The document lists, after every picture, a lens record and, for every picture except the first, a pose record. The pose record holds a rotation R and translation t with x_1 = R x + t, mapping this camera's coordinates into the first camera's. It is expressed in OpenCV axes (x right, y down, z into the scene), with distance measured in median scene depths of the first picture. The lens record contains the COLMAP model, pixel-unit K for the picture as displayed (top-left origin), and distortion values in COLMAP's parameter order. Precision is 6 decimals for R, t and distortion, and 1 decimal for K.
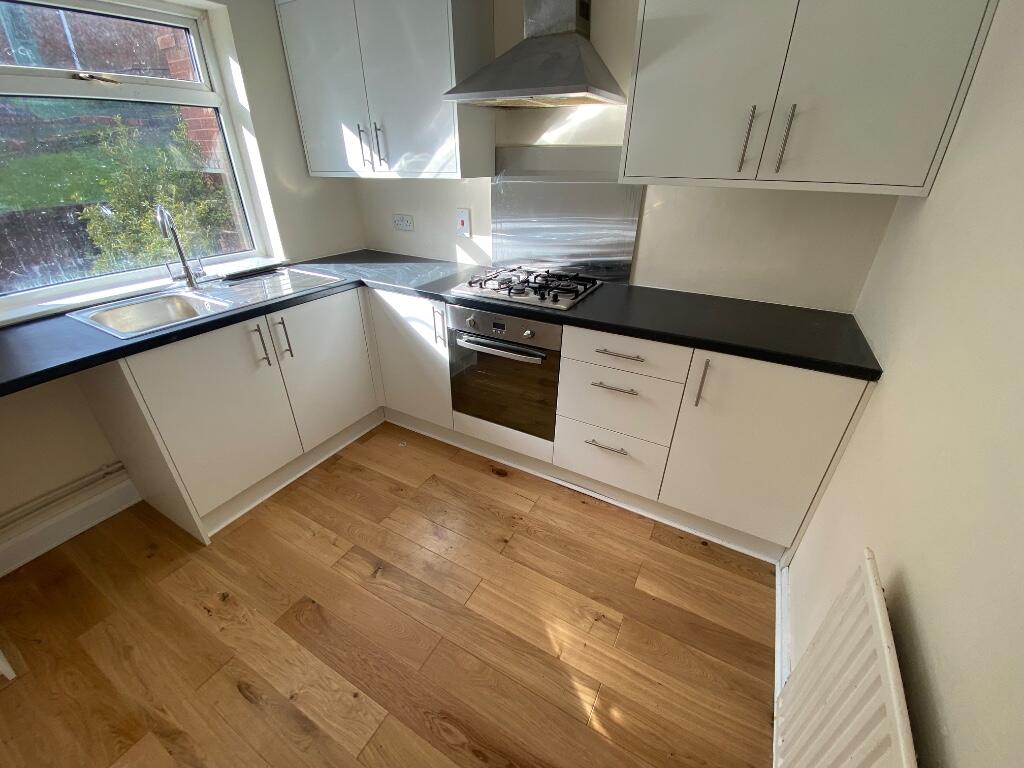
lens RADIAL K [[408.2, 0, 513.5], [0, 408.2, 379.0], [0, 0, 1]] dist [0.063440, -0.035518]
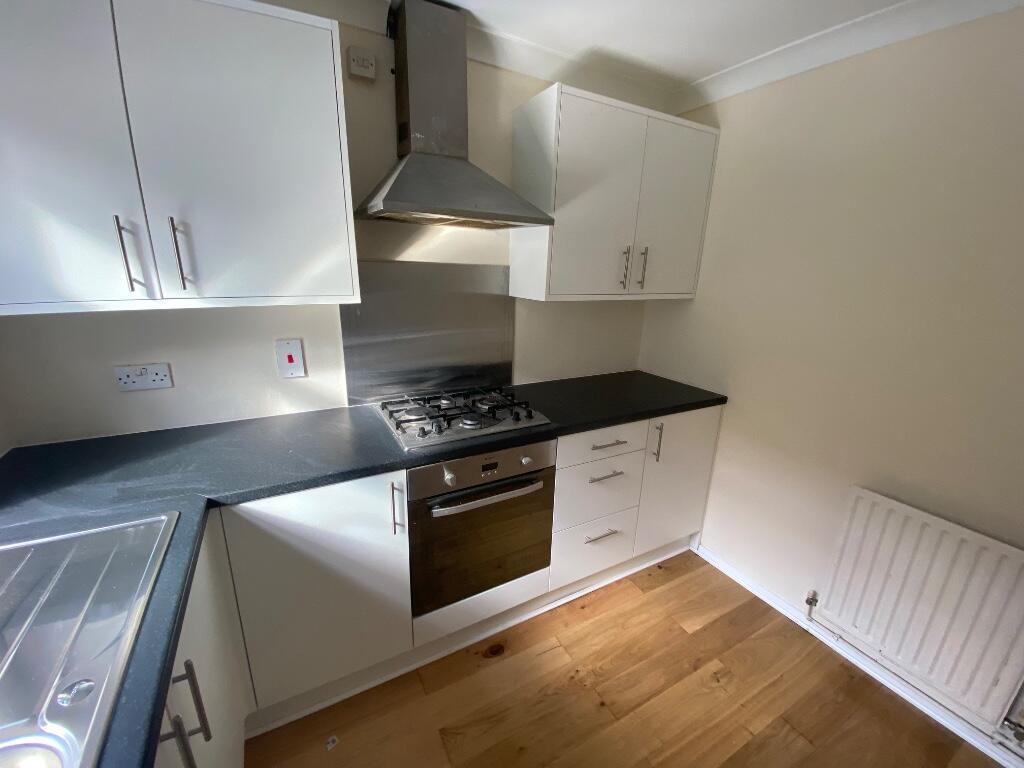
lens RADIAL K [[415.6, 0, 507.4], [0, 415.6, 386.4], [0, 0, 1]] dist [0.057181, -0.038044]
pose [[0.538047, -0.230250, 0.810858, -0.671047], [0.372821, 0.927764, 0.016060, -0.287838], [-0.755983, 0.293664, 0.585023, 0.456592]]
